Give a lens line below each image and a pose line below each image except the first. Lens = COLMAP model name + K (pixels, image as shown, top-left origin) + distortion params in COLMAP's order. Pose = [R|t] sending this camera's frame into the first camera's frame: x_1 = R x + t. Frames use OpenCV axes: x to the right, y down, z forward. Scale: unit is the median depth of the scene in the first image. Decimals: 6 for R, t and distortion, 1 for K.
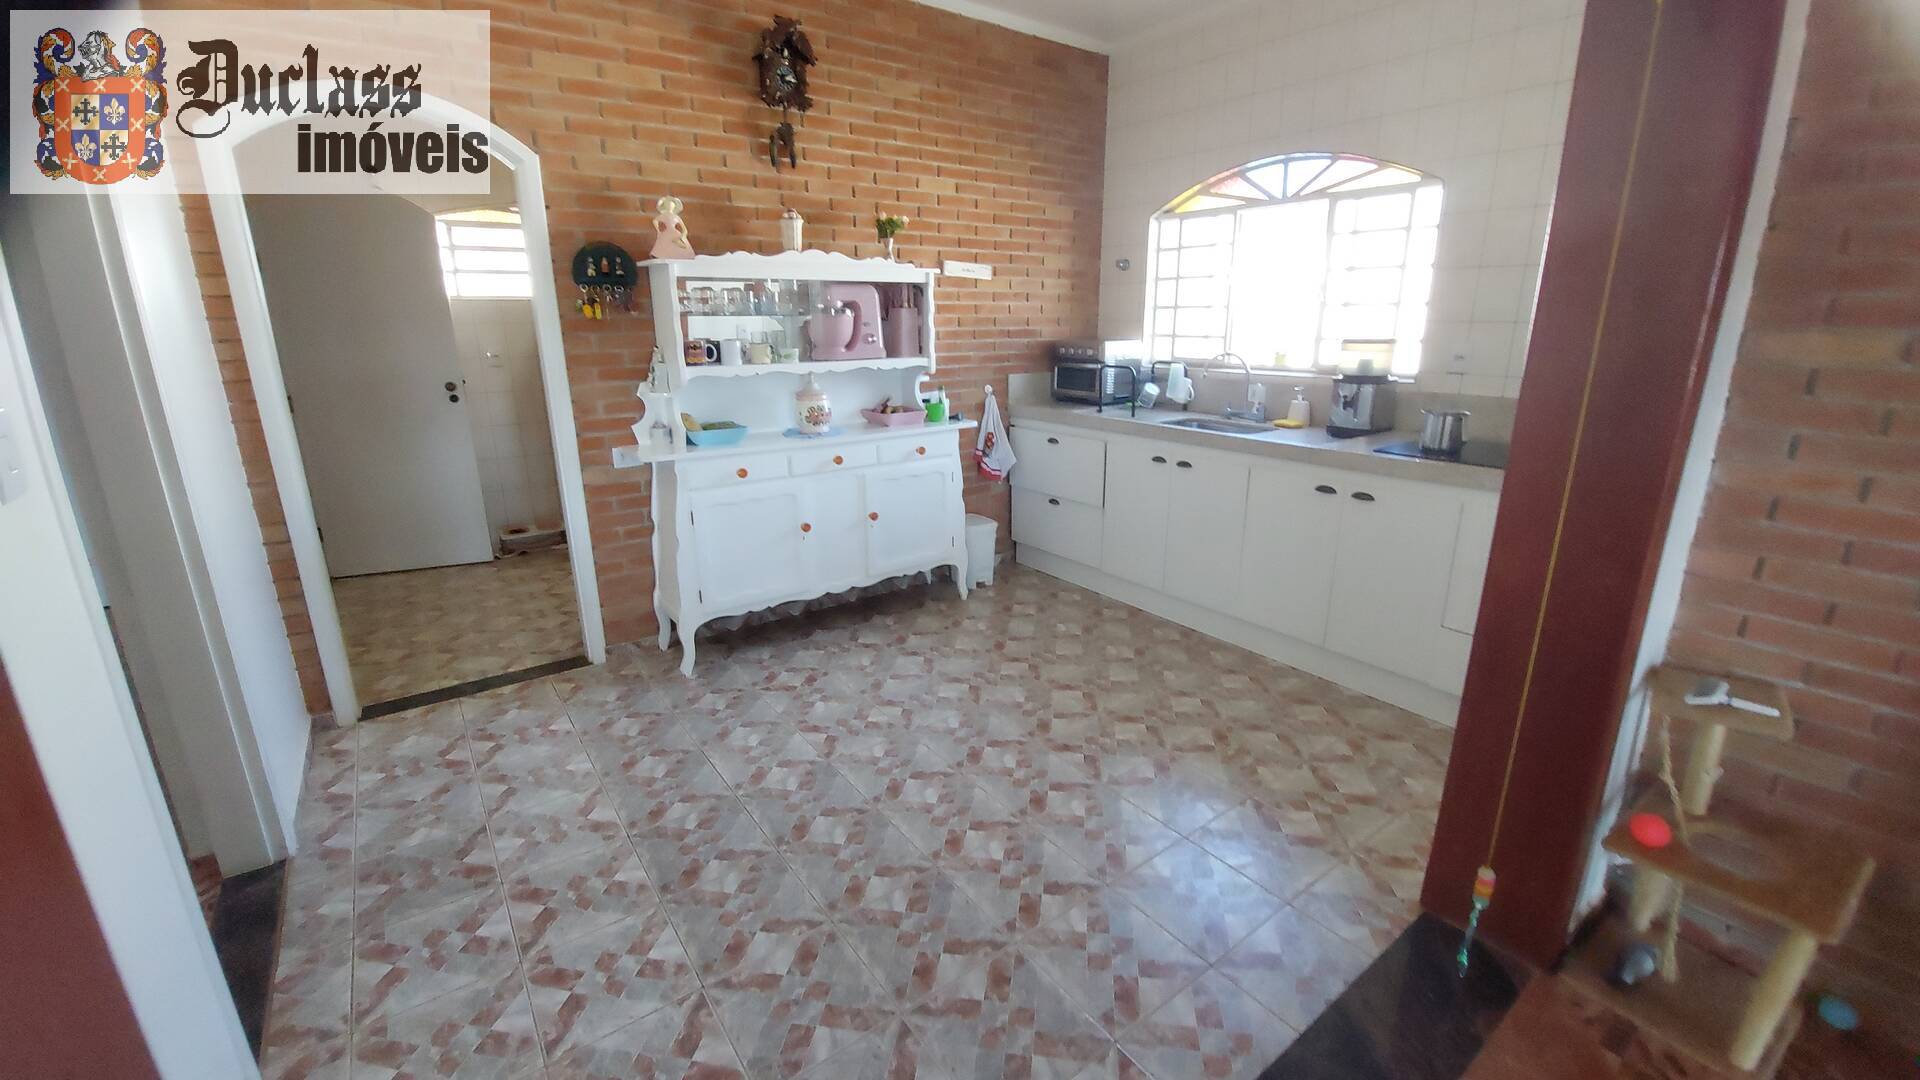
lens RADIAL K [[768.9, 0, 943.9], [0, 768.9, 548.4], [0, 0, 1]] dist [-0.006046, -0.006767]
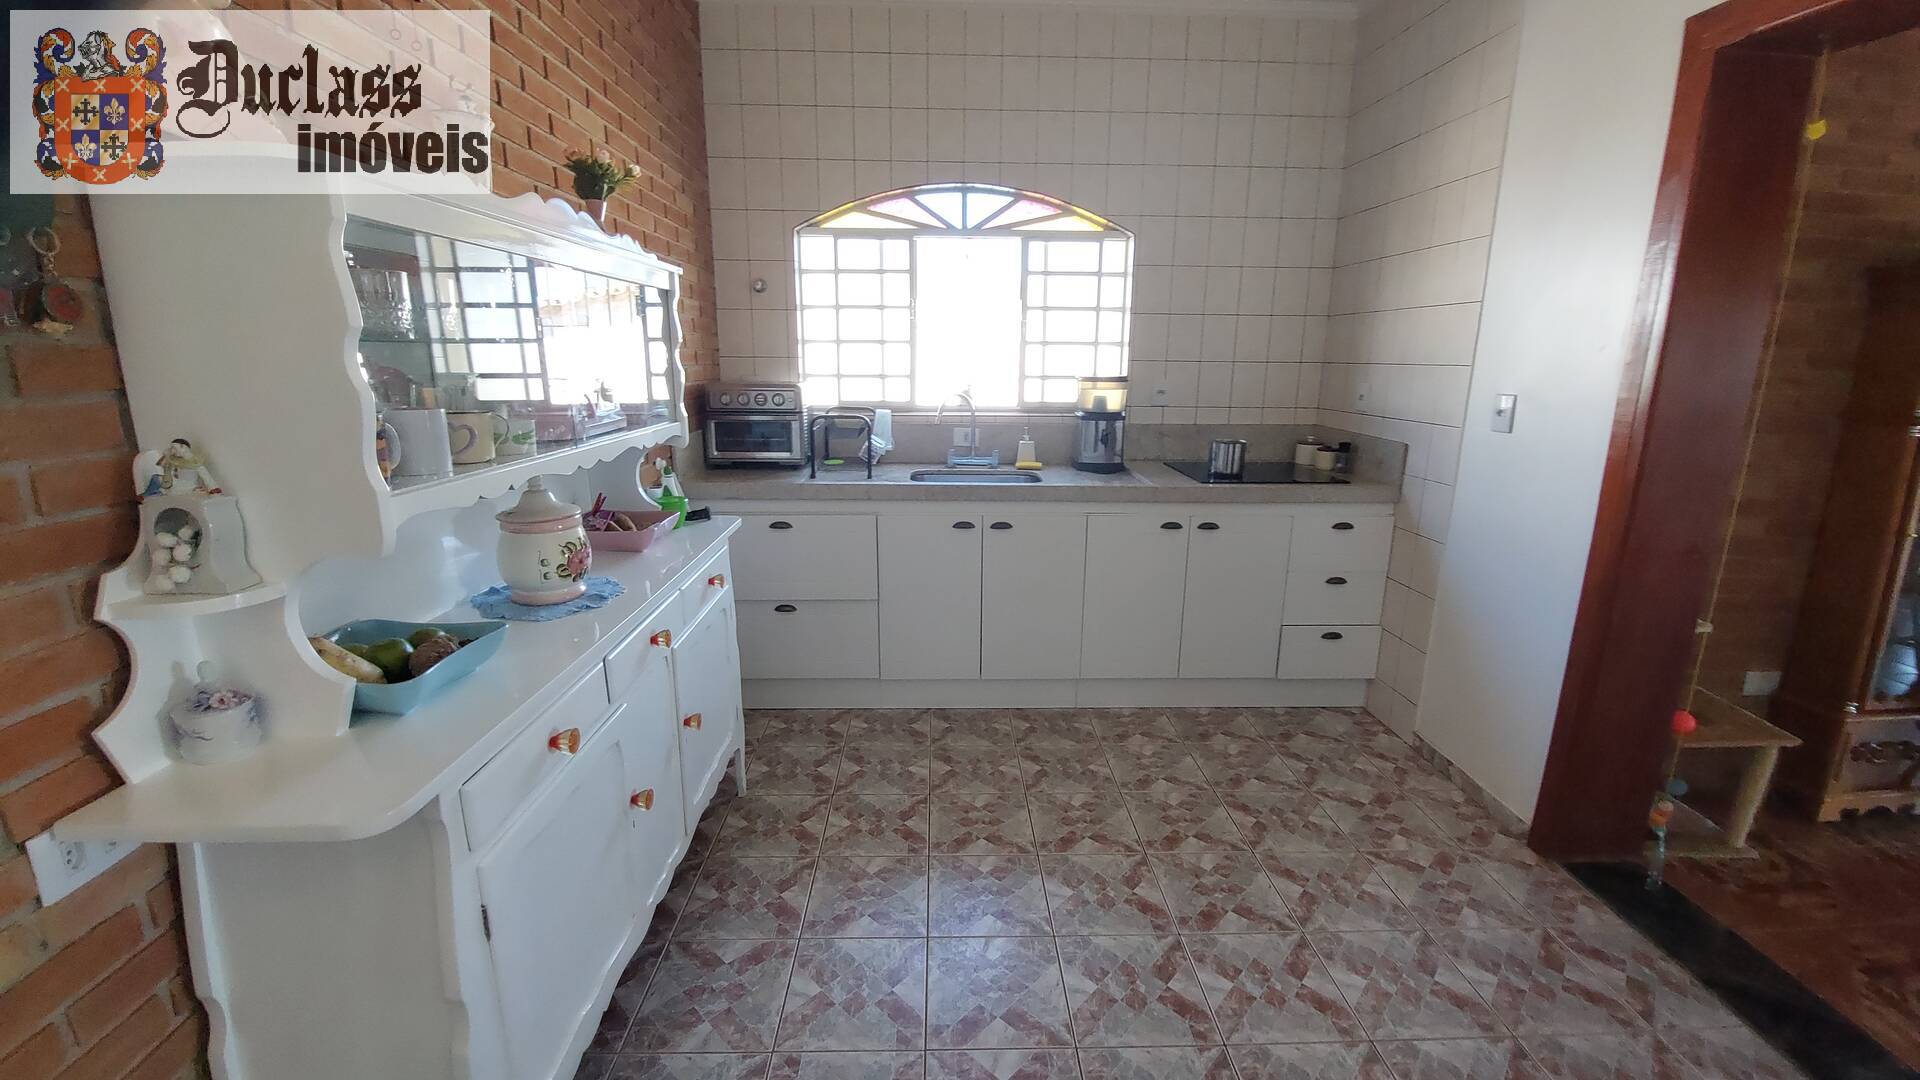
lens RADIAL K [[768.9, 0, 948.4], [0, 768.9, 536.5], [0, 0, 1]] dist [-0.006046, -0.006767]
pose [[0.556392, -0.181578, 0.810837, -0.414734], [0.227303, 0.971870, 0.061664, -0.164632], [-0.799225, 0.149996, 0.582014, 0.556703]]
